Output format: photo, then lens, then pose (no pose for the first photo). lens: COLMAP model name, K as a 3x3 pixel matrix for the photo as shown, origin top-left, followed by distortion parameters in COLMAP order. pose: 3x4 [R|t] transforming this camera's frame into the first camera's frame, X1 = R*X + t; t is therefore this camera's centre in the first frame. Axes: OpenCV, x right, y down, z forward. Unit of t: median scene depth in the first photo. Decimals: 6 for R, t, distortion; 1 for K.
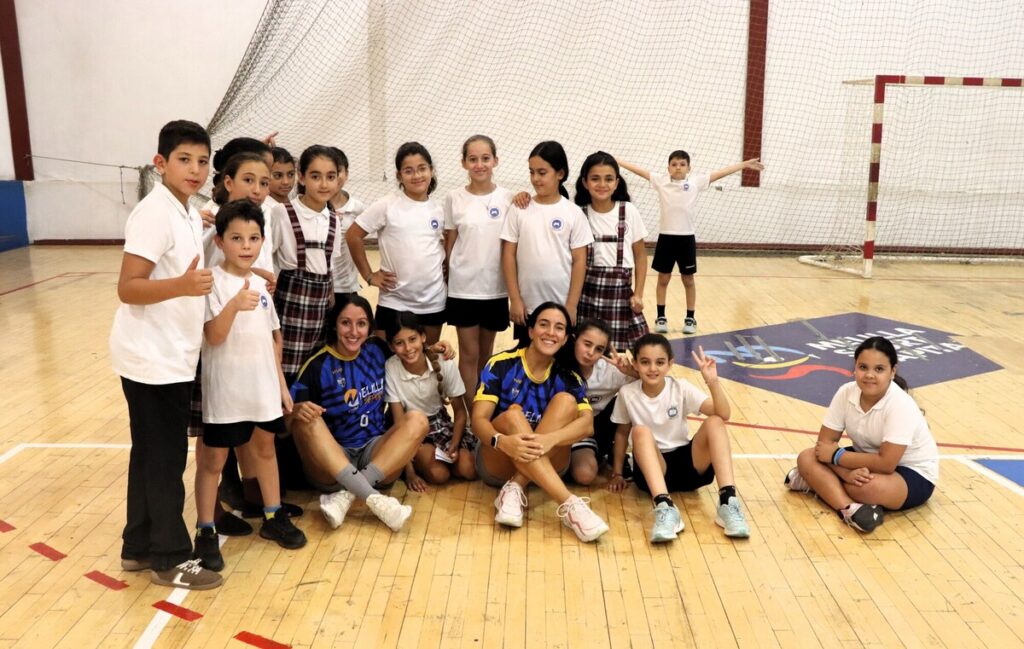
lens RADIAL K [[954.8, 0, 512.0], [0, 954.8, 324.5], [0, 0, 1]] dist [0.002627, 0.002718]
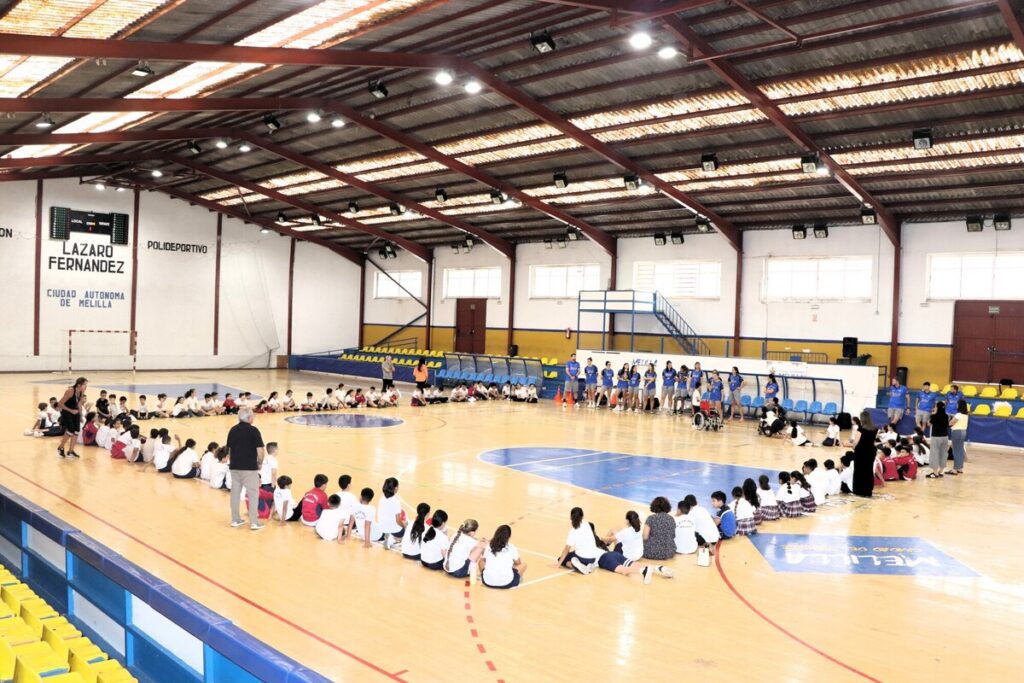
lens RADIAL K [[842.1, 0, 512.0], [0, 842.1, 341.5], [0, 0, 1]] dist [-0.085578, 0.008936]
pose [[0.683666, -0.003198, 0.729788, -0.997828], [0.138935, 0.982272, -0.125851, 0.570663], [-0.716448, 0.187433, 0.671990, -3.047979]]
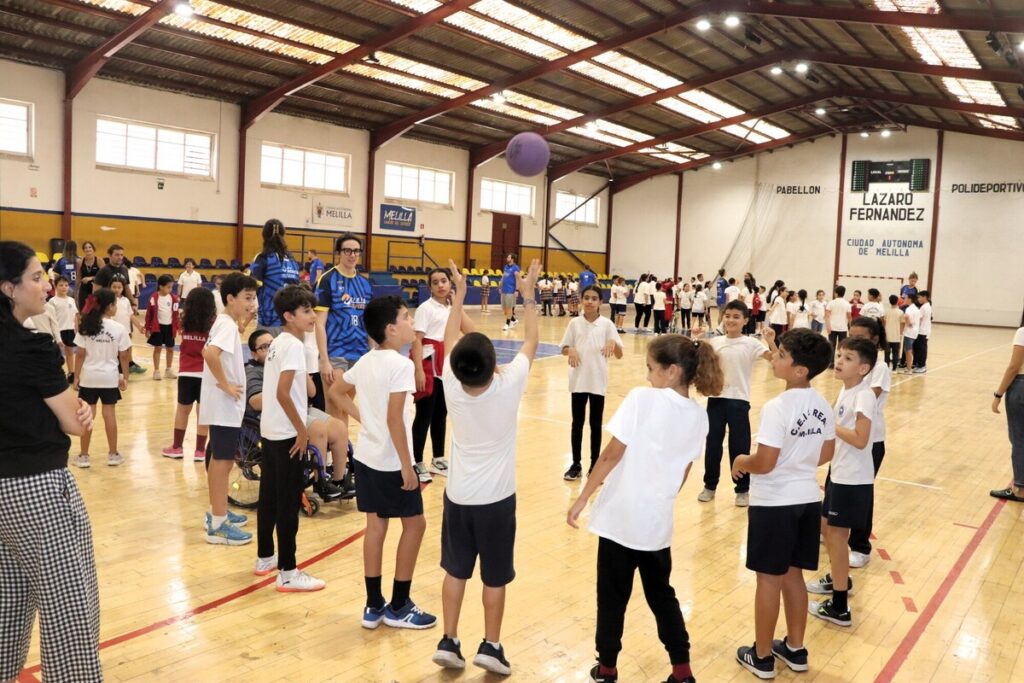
lens RADIAL K [[842.1, 0, 512.0], [0, 842.1, 341.5], [0, 0, 1]] dist [-0.085578, 0.008936]
pose [[0.806913, 0.073621, -0.586065, 1.477930], [-0.151904, 0.984695, -0.085450, 0.665471], [0.570804, 0.157976, 0.805746, -3.196310]]
